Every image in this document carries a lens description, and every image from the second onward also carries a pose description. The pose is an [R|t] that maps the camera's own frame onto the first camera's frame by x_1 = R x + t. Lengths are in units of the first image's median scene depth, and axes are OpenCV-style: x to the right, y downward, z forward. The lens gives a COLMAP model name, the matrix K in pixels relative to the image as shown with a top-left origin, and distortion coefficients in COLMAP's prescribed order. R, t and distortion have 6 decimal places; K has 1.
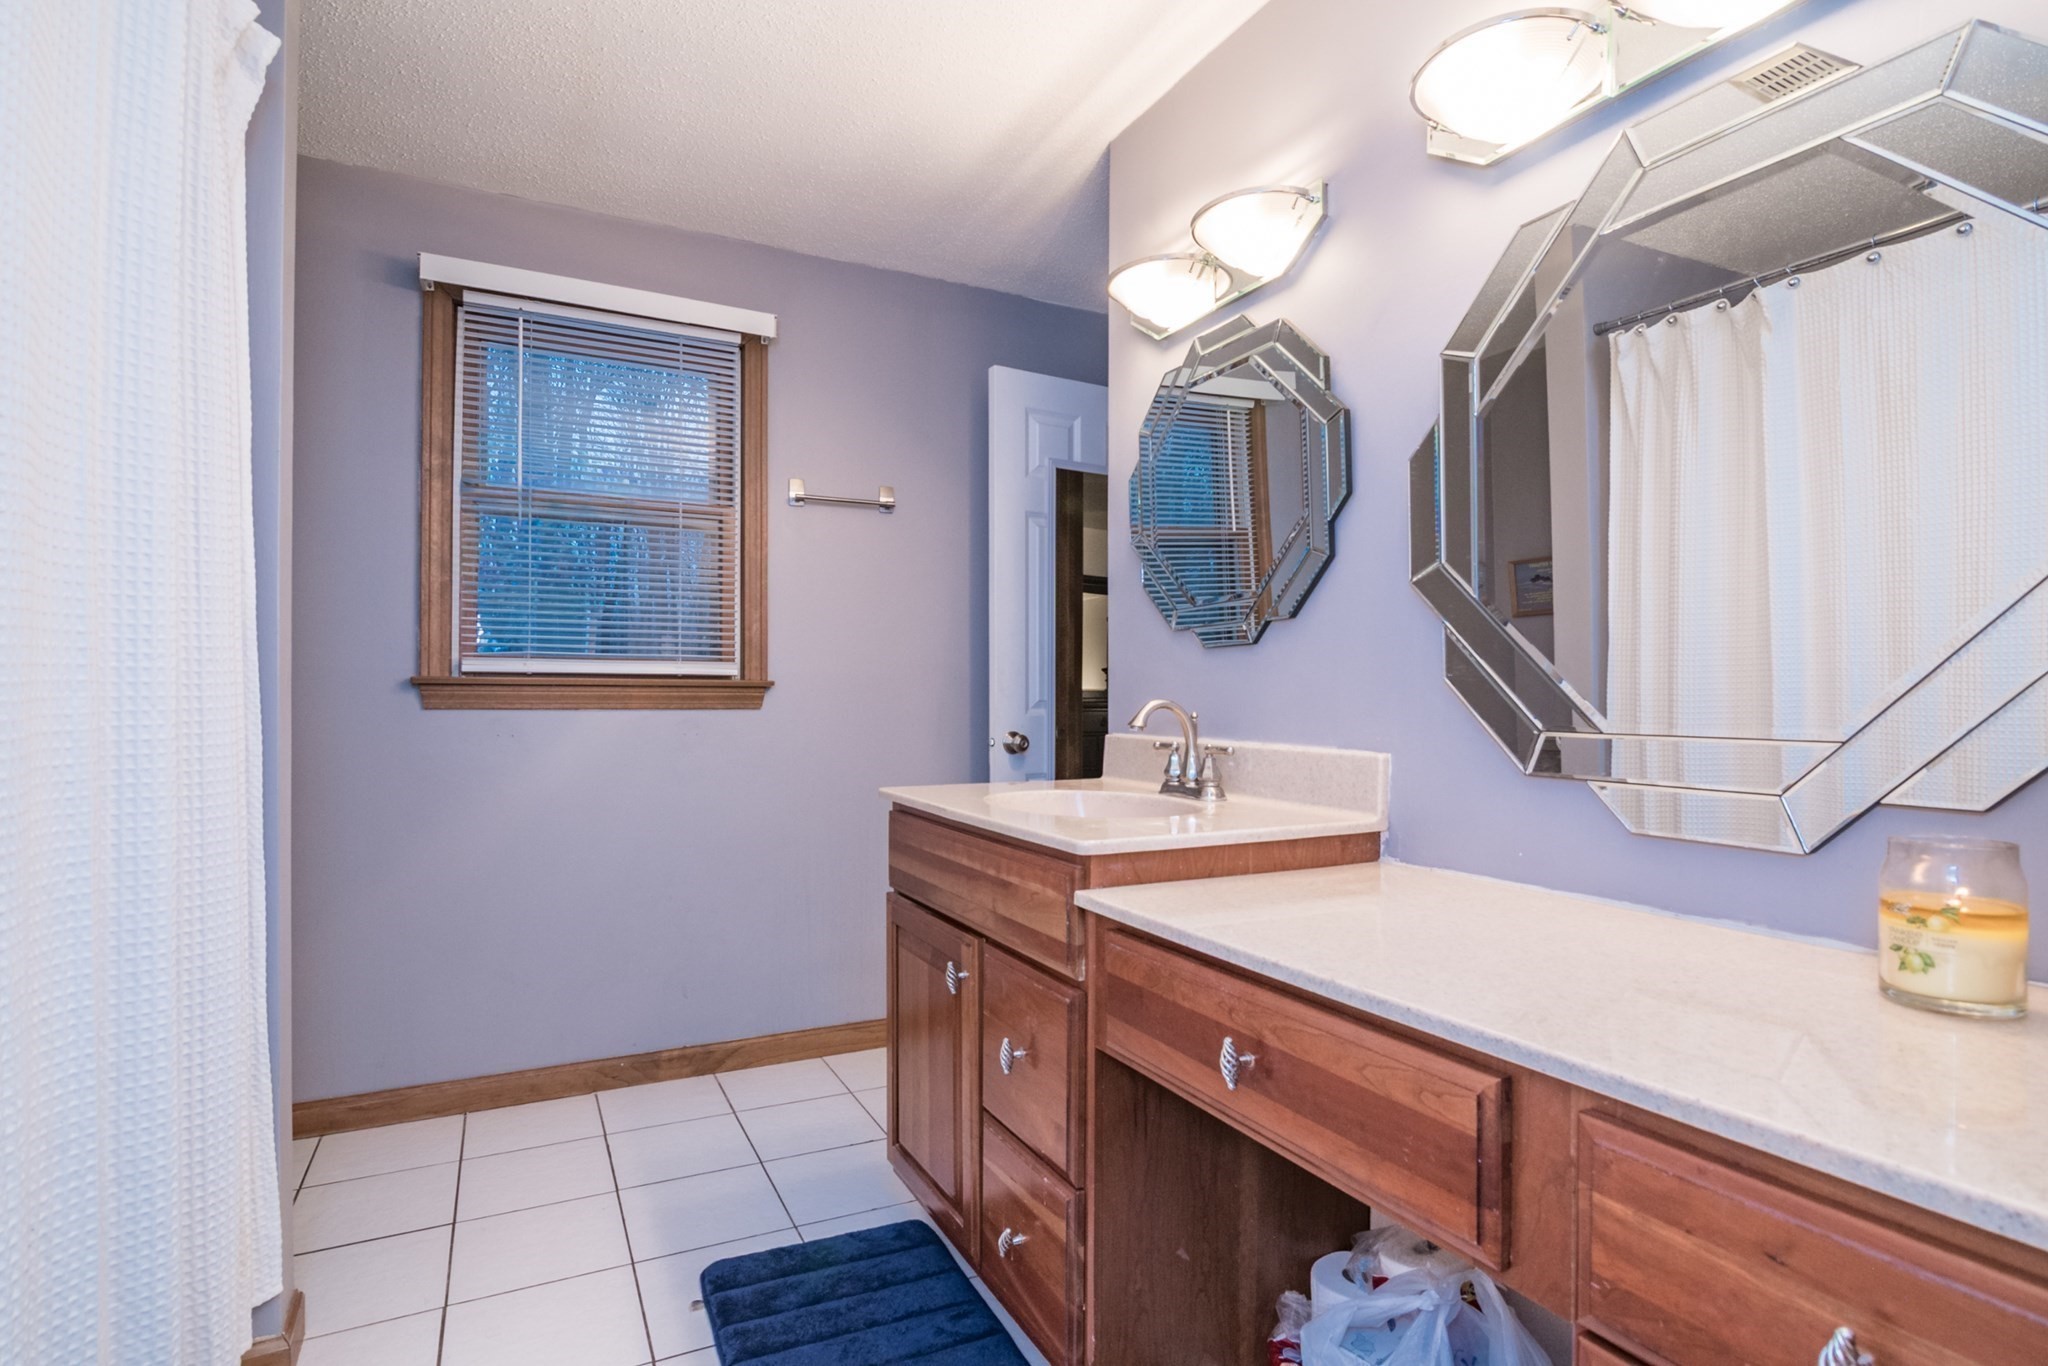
lens RADIAL K [[997.7, 0, 1016.4], [0, 997.7, 708.3], [0, 0, 1]] dist [-0.011379, -0.000148]
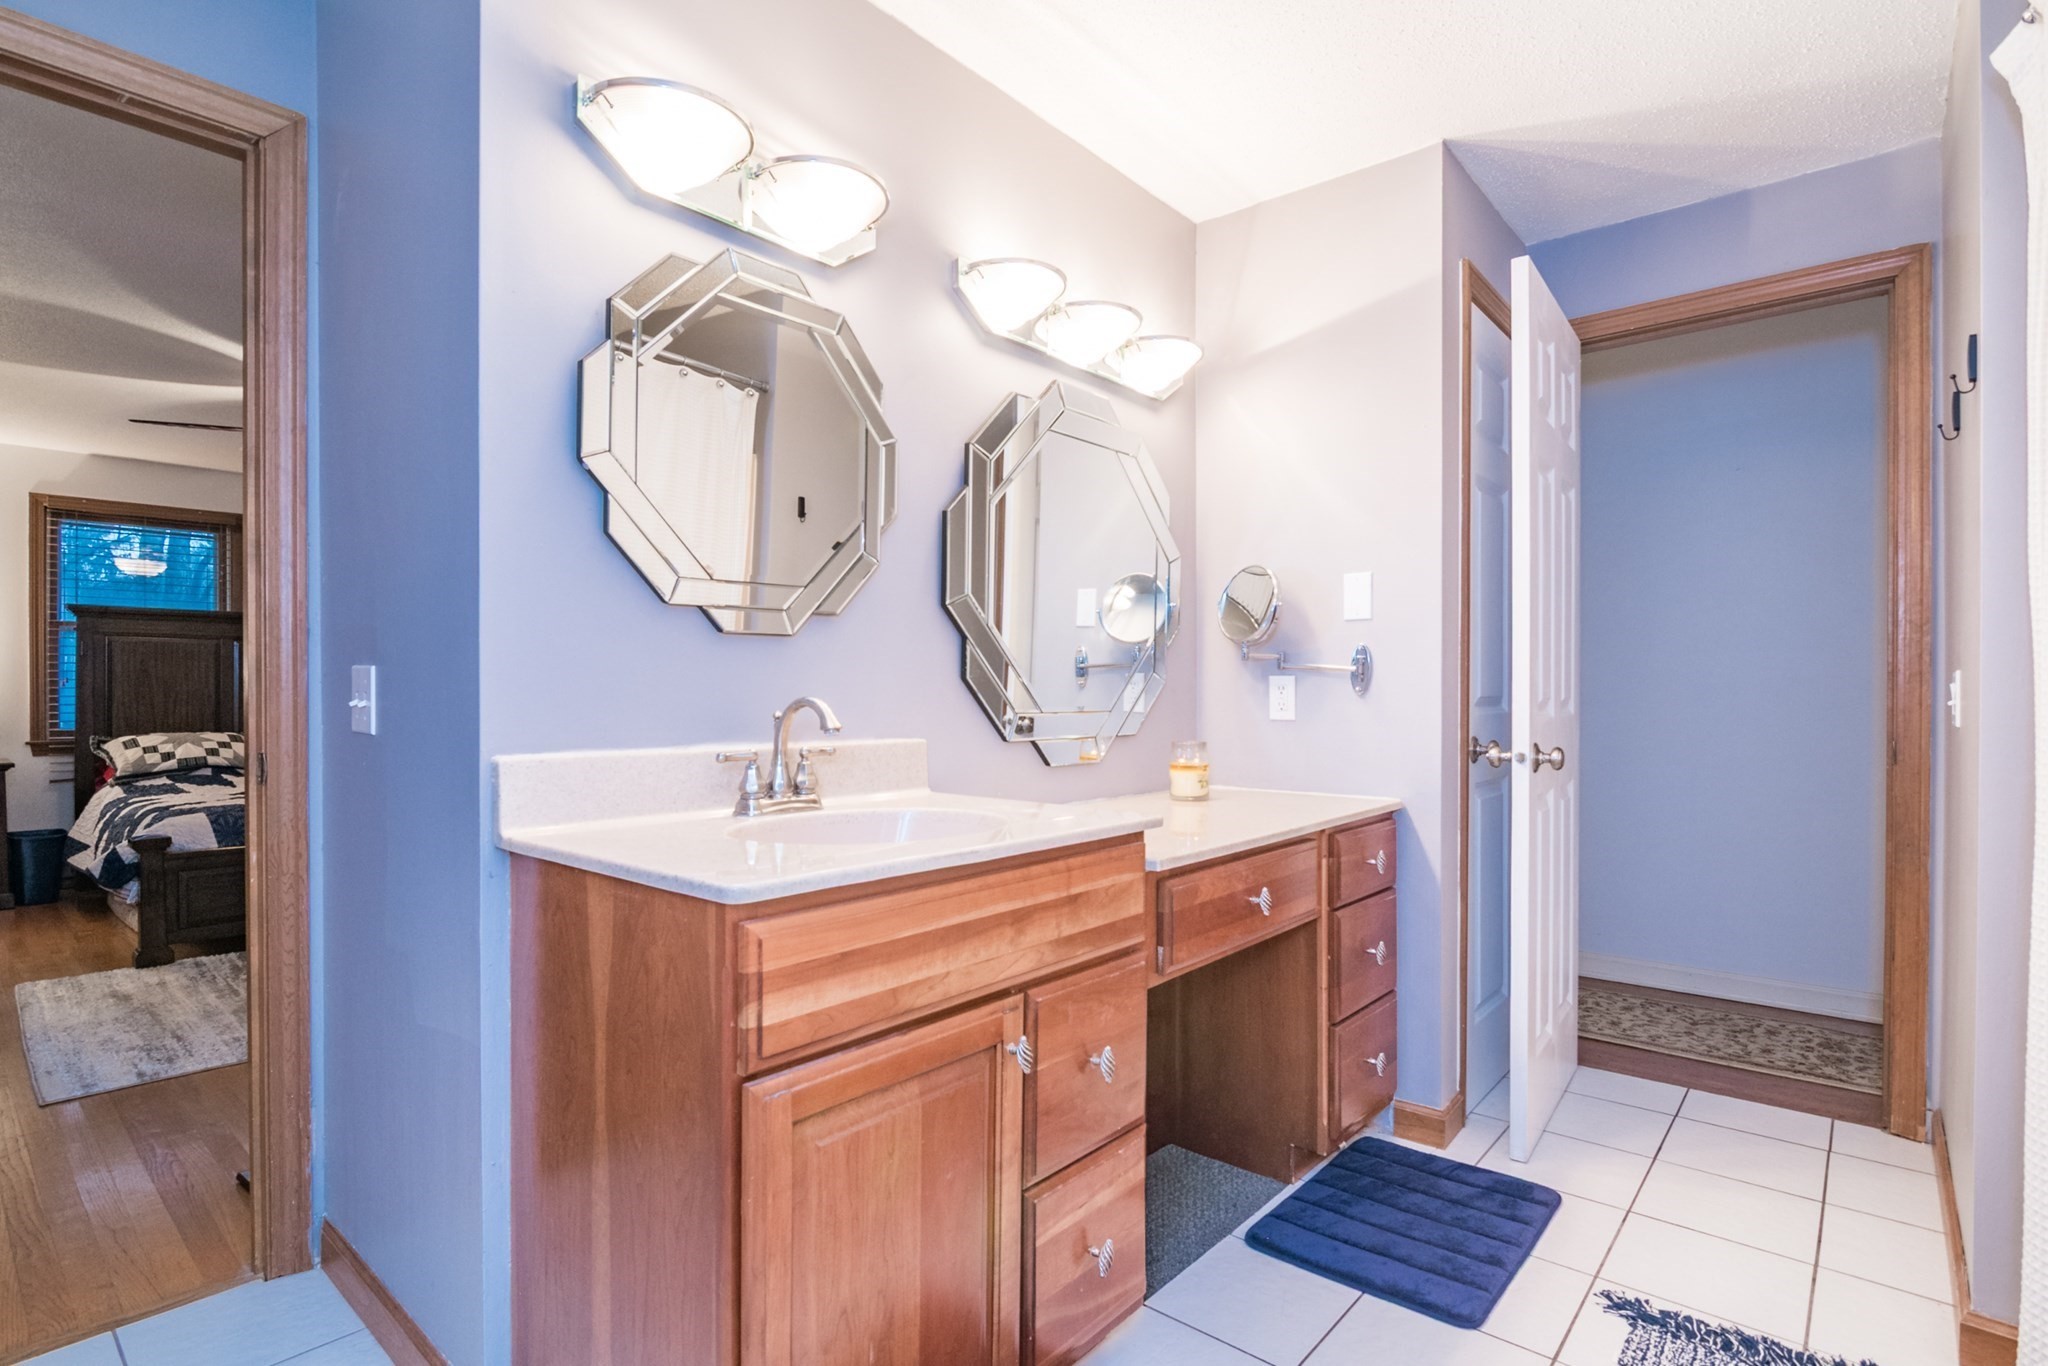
lens RADIAL K [[997.7, 0, 1016.4], [0, 997.7, 708.3], [0, 0, 1]] dist [-0.011379, -0.000148]
pose [[-0.378649, -0.018865, 0.925348, -0.805303], [0.009279, 0.999665, 0.024177, -0.020933], [-0.925494, 0.017741, -0.378347, 1.339380]]
